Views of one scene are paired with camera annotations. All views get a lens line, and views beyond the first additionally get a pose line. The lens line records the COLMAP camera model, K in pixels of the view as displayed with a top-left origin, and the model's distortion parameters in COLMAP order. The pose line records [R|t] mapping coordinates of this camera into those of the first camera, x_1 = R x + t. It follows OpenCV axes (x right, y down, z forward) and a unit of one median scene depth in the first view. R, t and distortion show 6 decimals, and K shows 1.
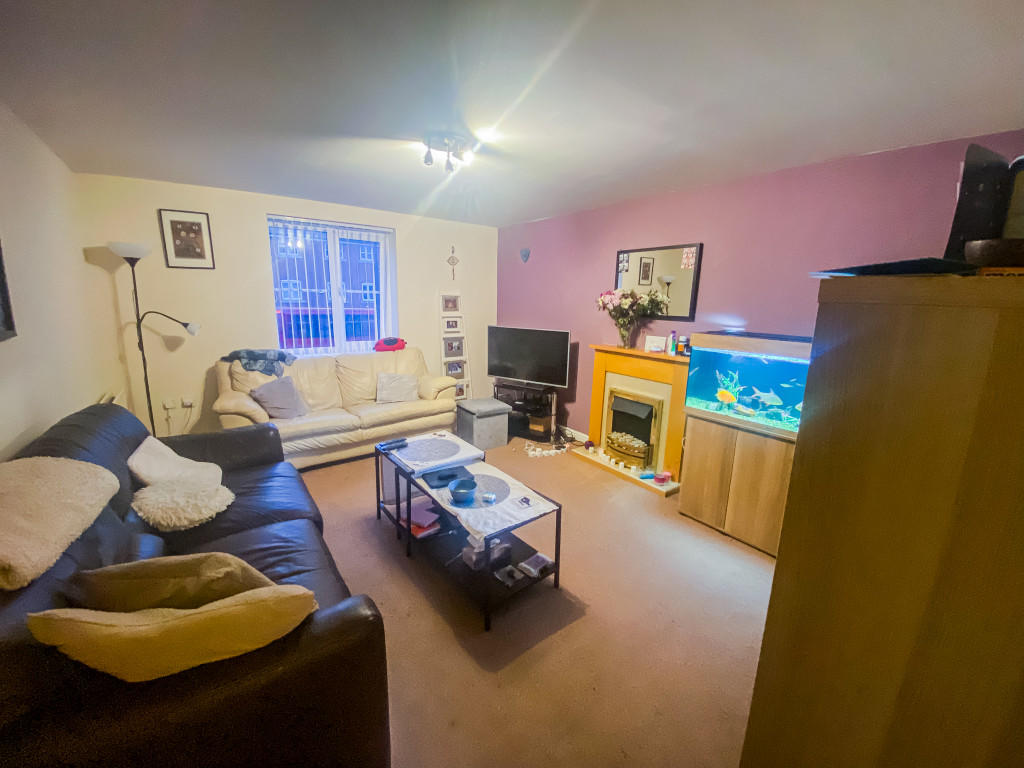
lens RADIAL K [[411.9, 0, 512.0], [0, 411.9, 384.0], [0, 0, 1]] dist [-0.000090, -0.000021]
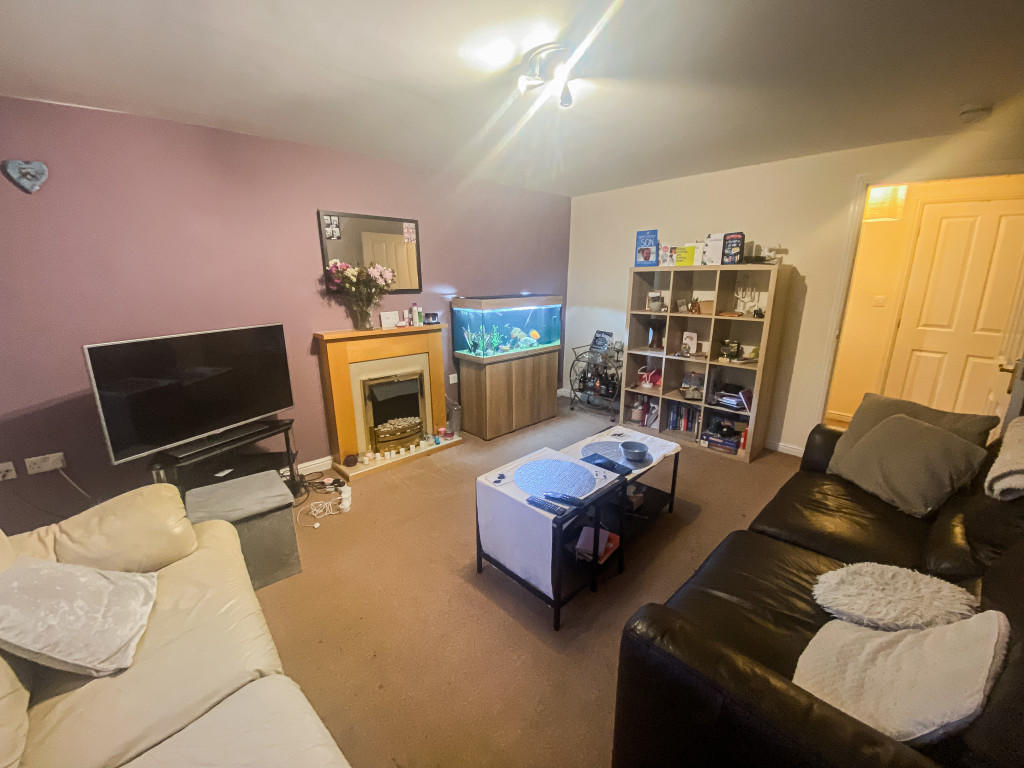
lens RADIAL K [[411.9, 0, 512.0], [0, 411.9, 384.0], [0, 0, 1]] dist [-0.000090, -0.000021]
pose [[-0.144340, -0.270878, 0.951731, -0.680419], [0.201400, 0.933628, 0.296270, -0.191146], [-0.968816, 0.234442, -0.080205, 0.864718]]
